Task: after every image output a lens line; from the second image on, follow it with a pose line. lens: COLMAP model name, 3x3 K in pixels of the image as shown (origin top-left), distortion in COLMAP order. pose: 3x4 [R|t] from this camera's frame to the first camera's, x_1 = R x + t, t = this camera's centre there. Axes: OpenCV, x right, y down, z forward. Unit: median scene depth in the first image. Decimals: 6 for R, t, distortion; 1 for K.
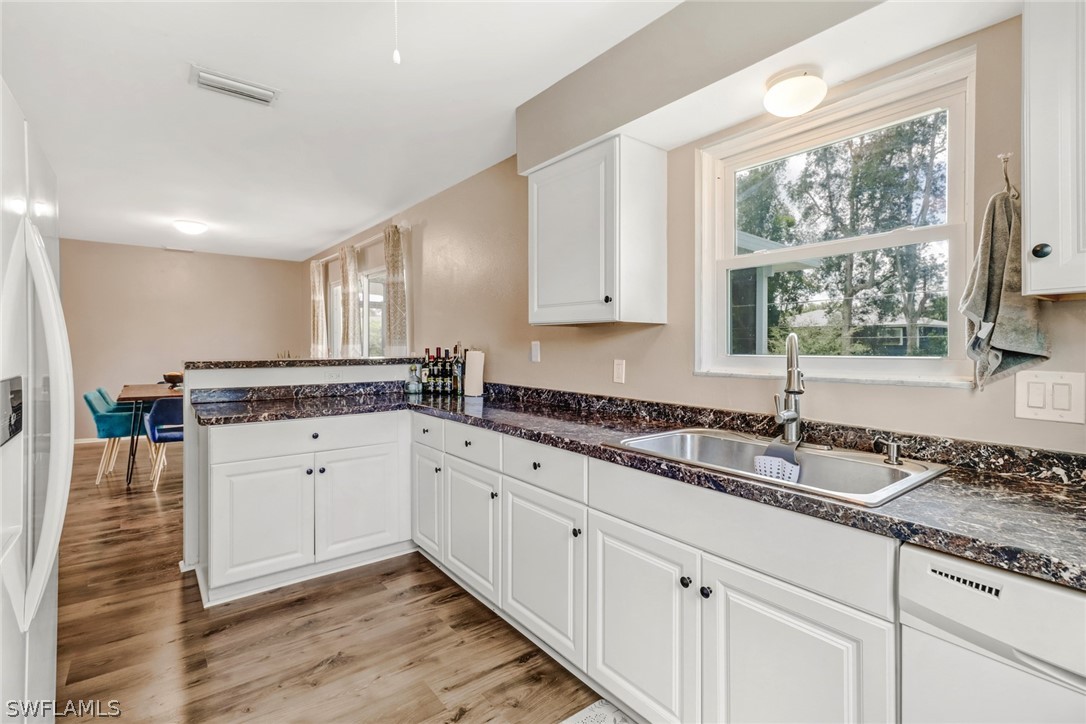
lens RADIAL K [[507.4, 0, 541.5], [0, 507.4, 354.2], [0, 0, 1]] dist [-0.014051, -0.004742]
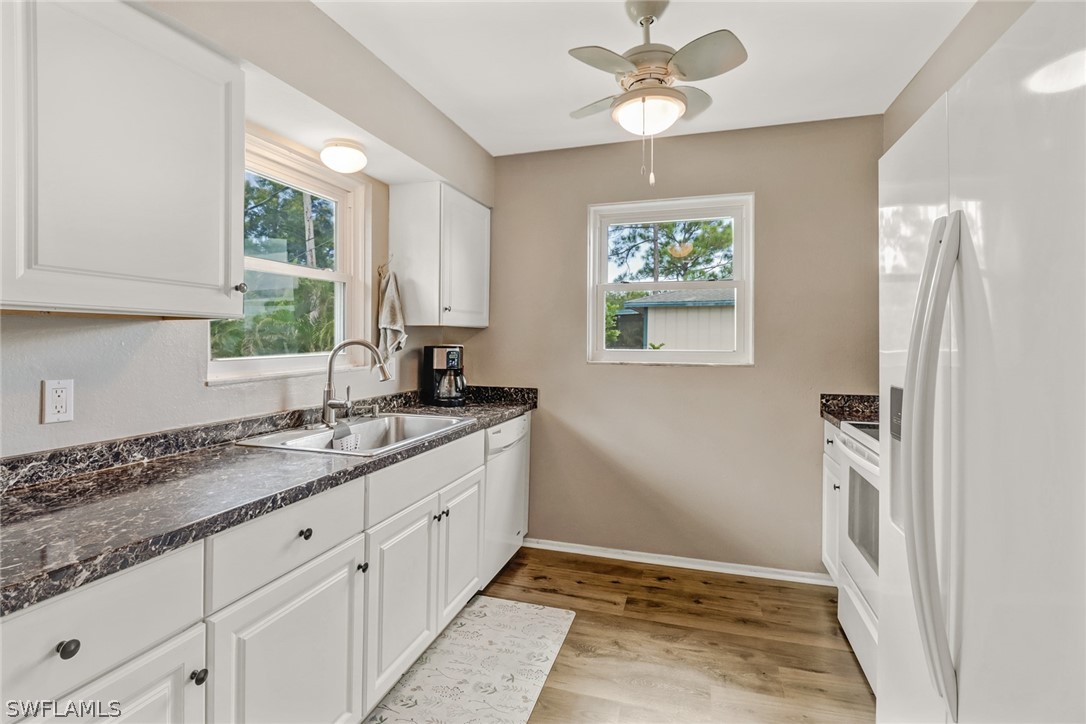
lens RADIAL K [[507.4, 0, 547.8], [0, 507.4, 336.0], [0, 0, 1]] dist [-0.014051, -0.004742]
pose [[-0.578373, -0.010918, 0.815700, -0.735822], [0.000293, 0.999908, 0.013591, -0.055318], [-0.815773, 0.008099, -0.578316, 1.093033]]
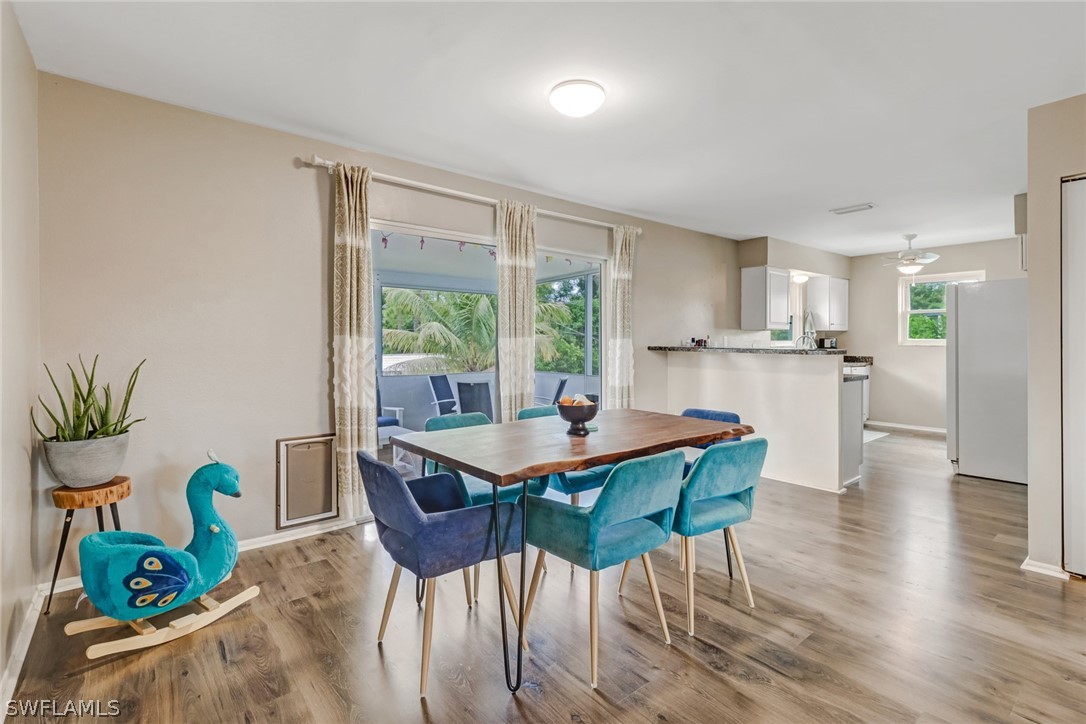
lens RADIAL K [[507.4, 0, 528.3], [0, 507.4, 341.3], [0, 0, 1]] dist [-0.014051, -0.004742]
pose [[0.008564, -0.013453, 0.999873, -3.156618], [0.014606, 0.999805, 0.013327, -0.066420], [-0.999857, 0.014490, 0.008759, 2.709338]]
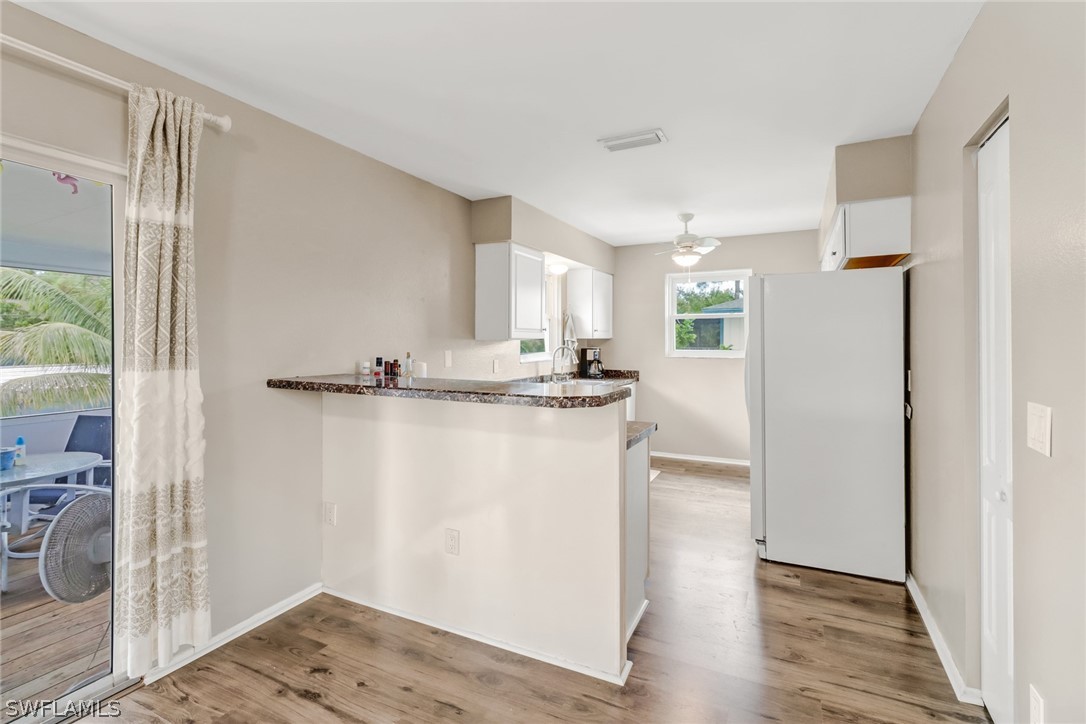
lens RADIAL K [[507.4, 0, 564.8], [0, 507.4, 328.2], [0, 0, 1]] dist [-0.014051, -0.004742]
pose [[-0.466000, 0.007361, 0.884754, -1.893692], [0.008941, 0.999954, -0.003610, -0.114746], [-0.884740, 0.006228, -0.466044, 2.002697]]
